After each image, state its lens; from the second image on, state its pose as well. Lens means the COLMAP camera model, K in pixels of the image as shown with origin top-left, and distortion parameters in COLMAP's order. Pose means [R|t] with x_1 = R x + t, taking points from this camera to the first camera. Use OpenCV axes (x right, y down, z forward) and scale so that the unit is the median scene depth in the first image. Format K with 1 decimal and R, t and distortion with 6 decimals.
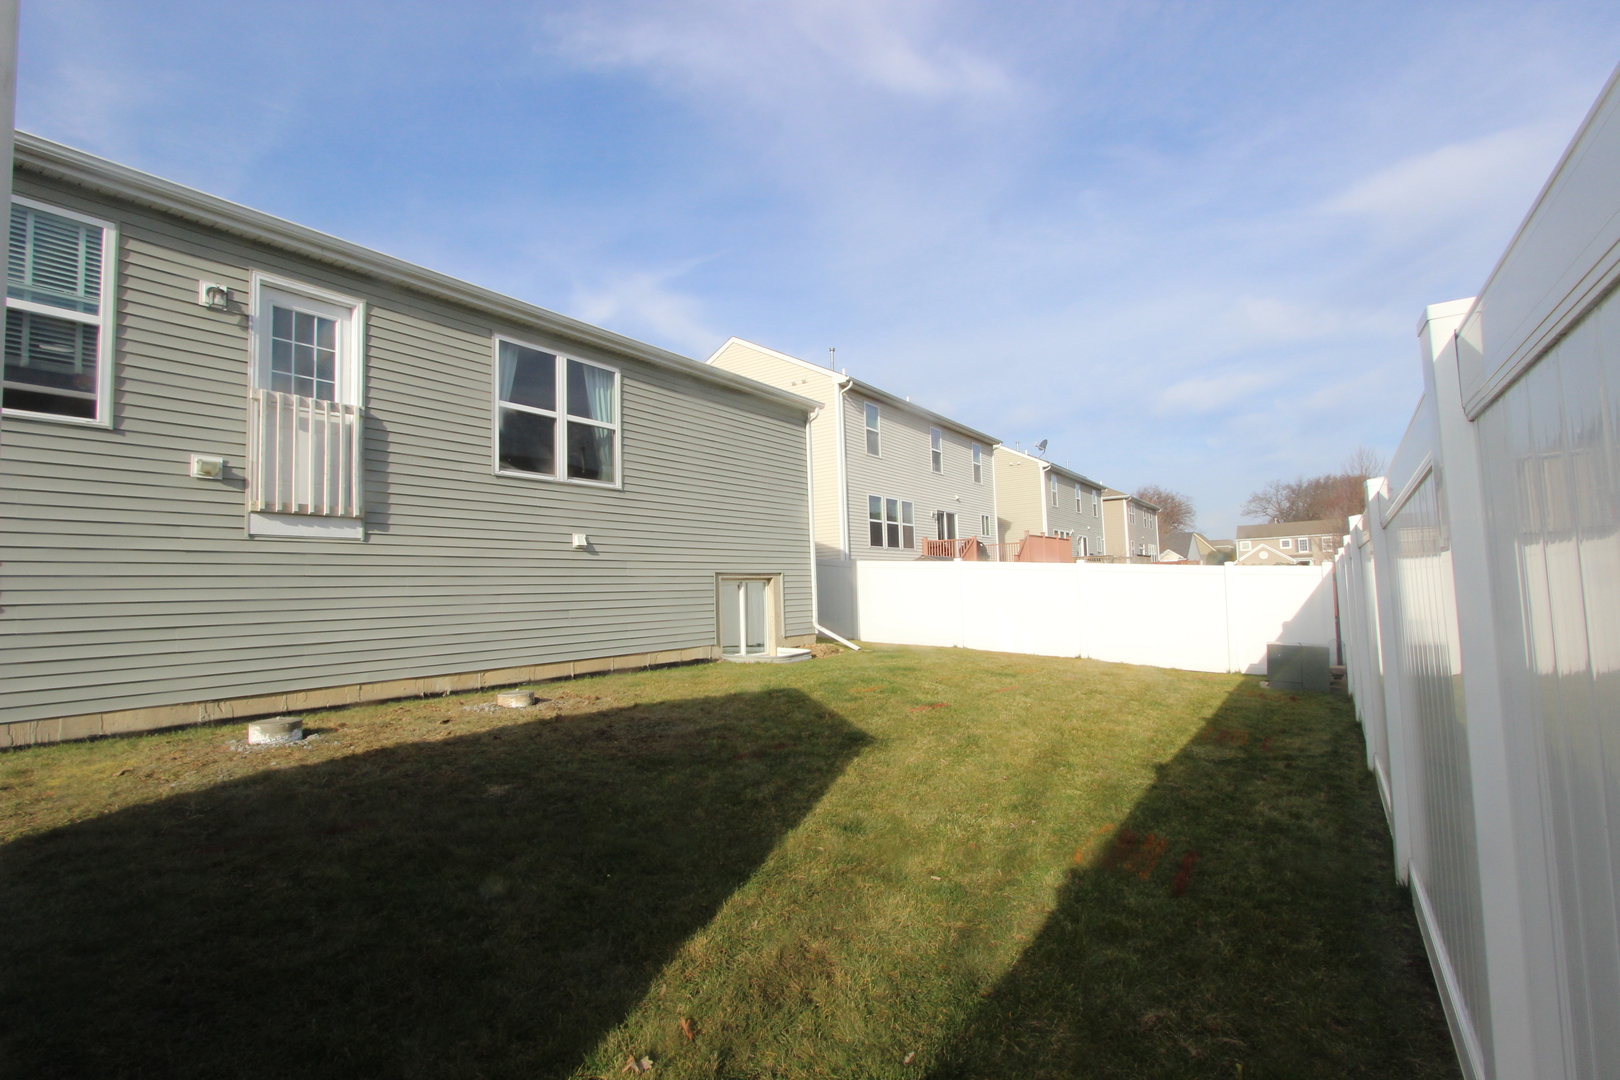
lens RADIAL K [[762.8, 0, 805.4], [0, 762.8, 541.8], [0, 0, 1]] dist [-0.020049, -0.000224]
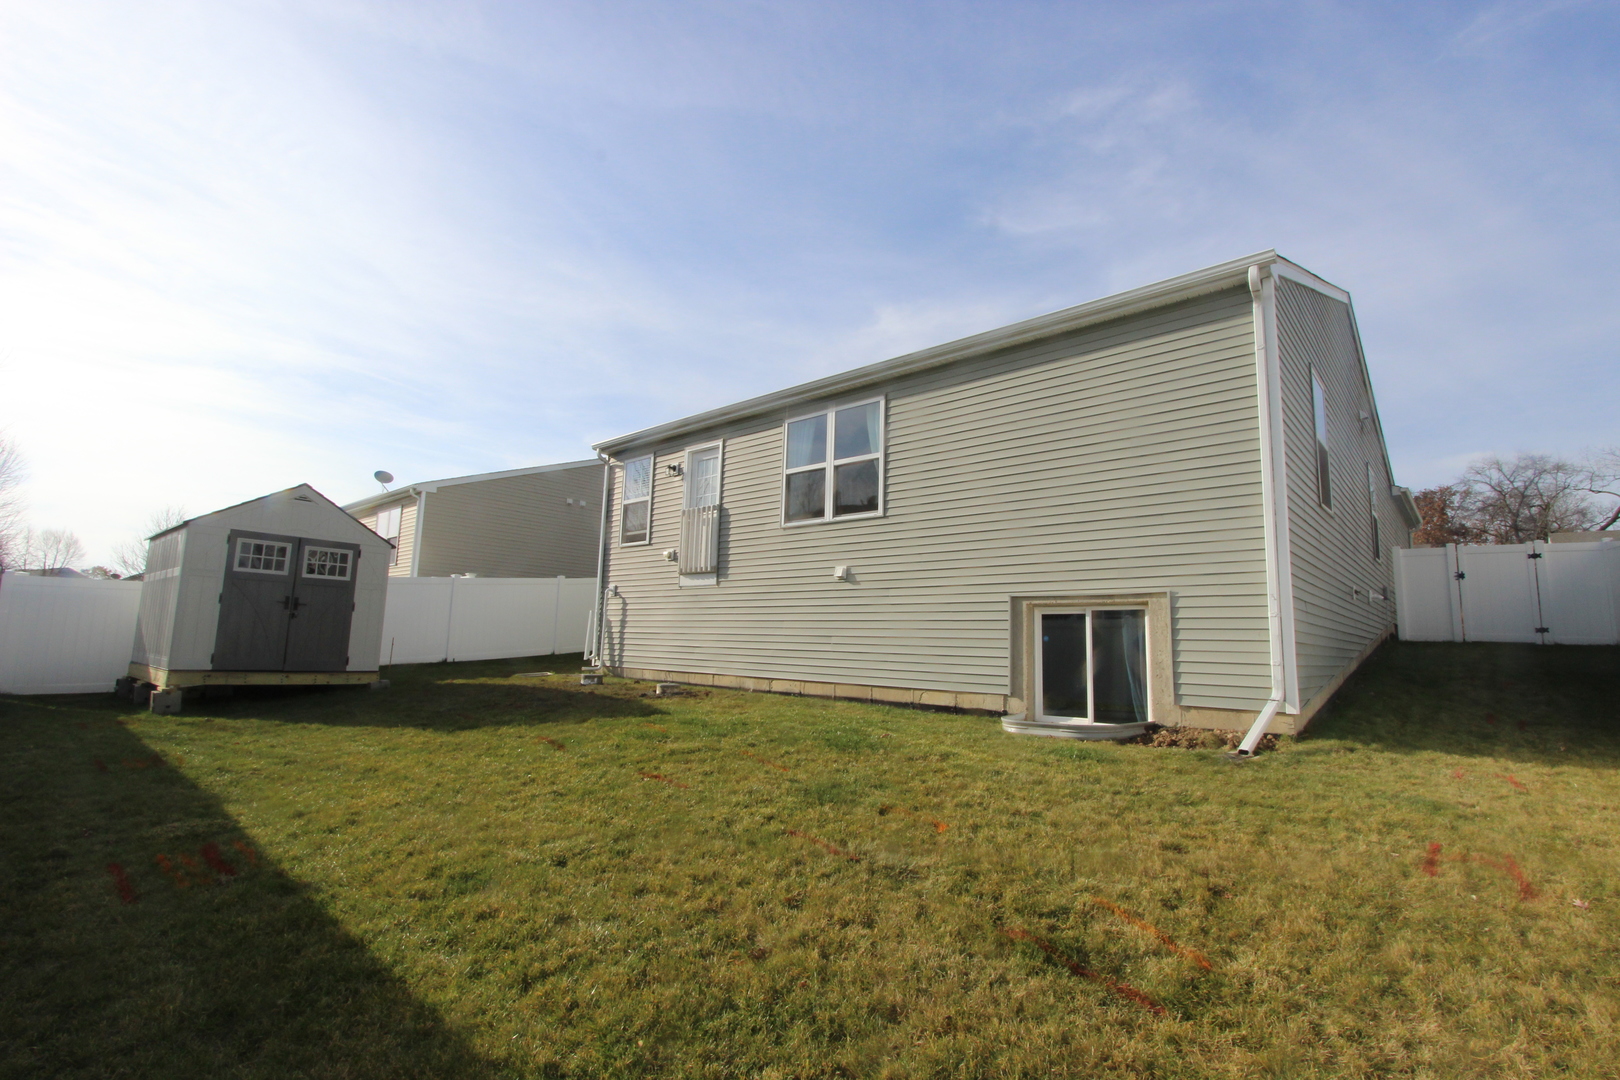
lens RADIAL K [[762.8, 0, 861.7], [0, 762.8, 506.0], [0, 0, 1]] dist [-0.020049, -0.000224]
pose [[-0.119593, -0.124808, -0.984947, 0.802984], [0.063827, 0.989048, -0.133078, 0.053095], [0.990769, -0.078781, -0.110317, 1.181879]]
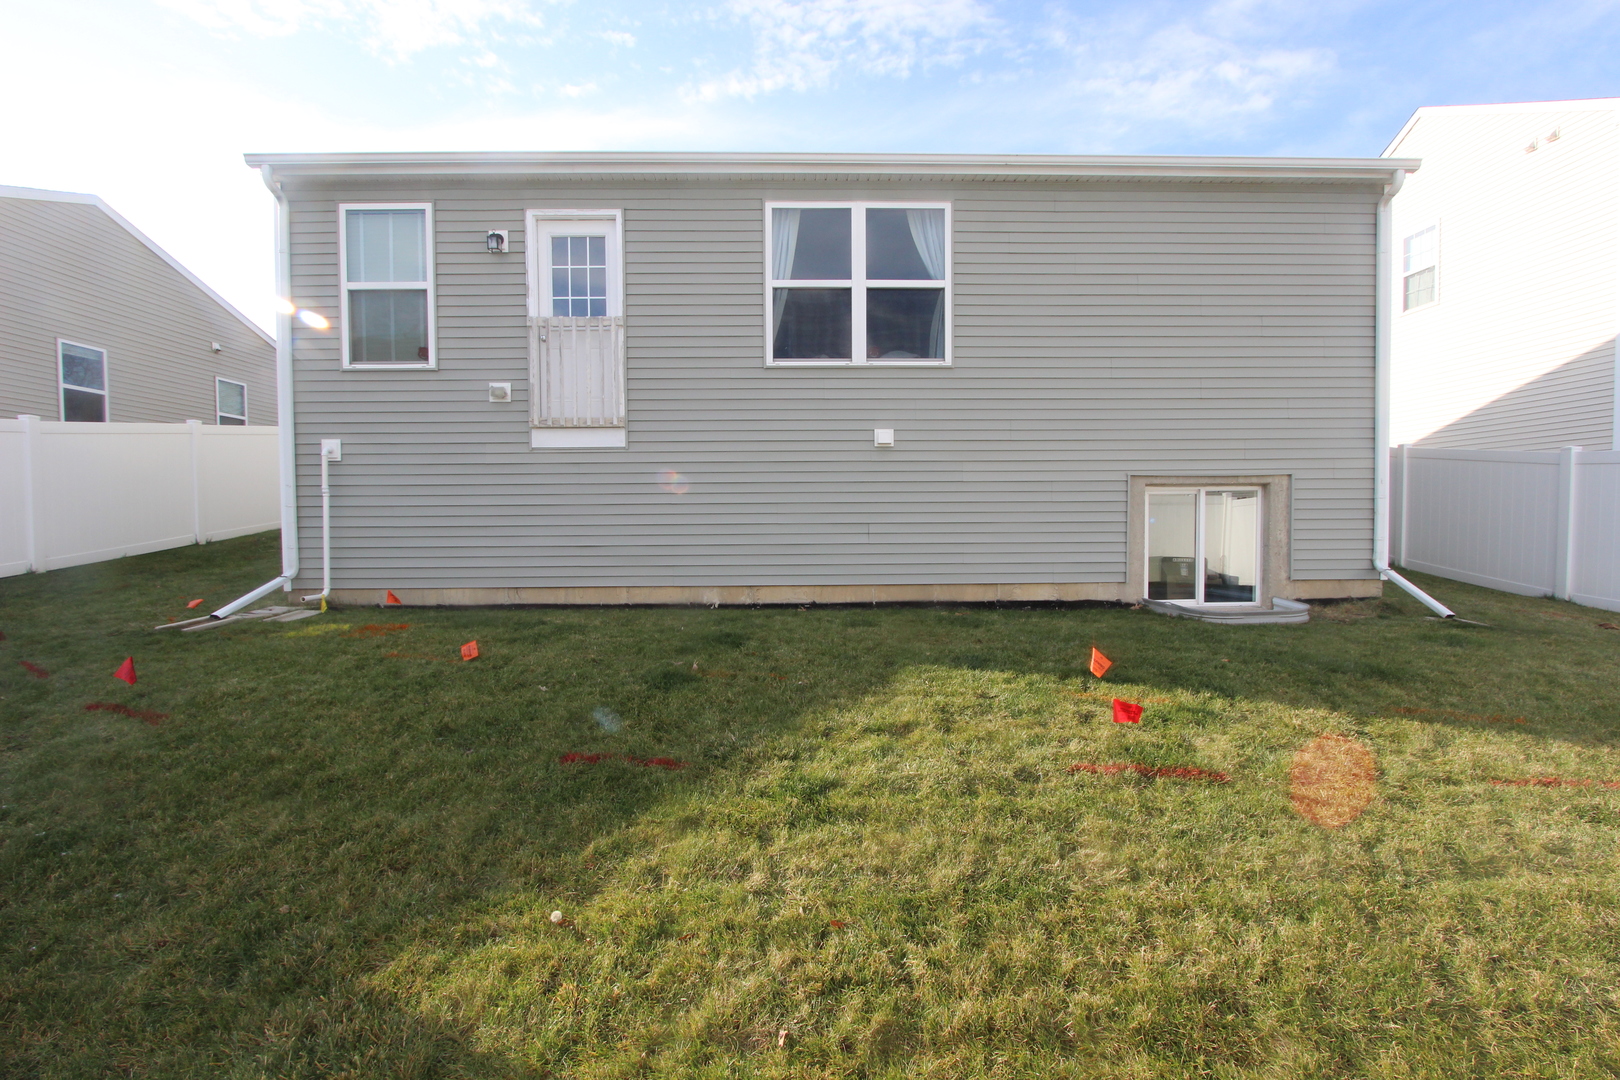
lens RADIAL K [[762.8, 0, 810.9], [0, 762.8, 537.7], [0, 0, 1]] dist [-0.020049, -0.000224]
pose [[0.583948, 0.054675, -0.809948, 0.318384], [0.043375, 0.994203, 0.098386, 0.020853], [0.810631, -0.092584, 0.578191, 0.468906]]
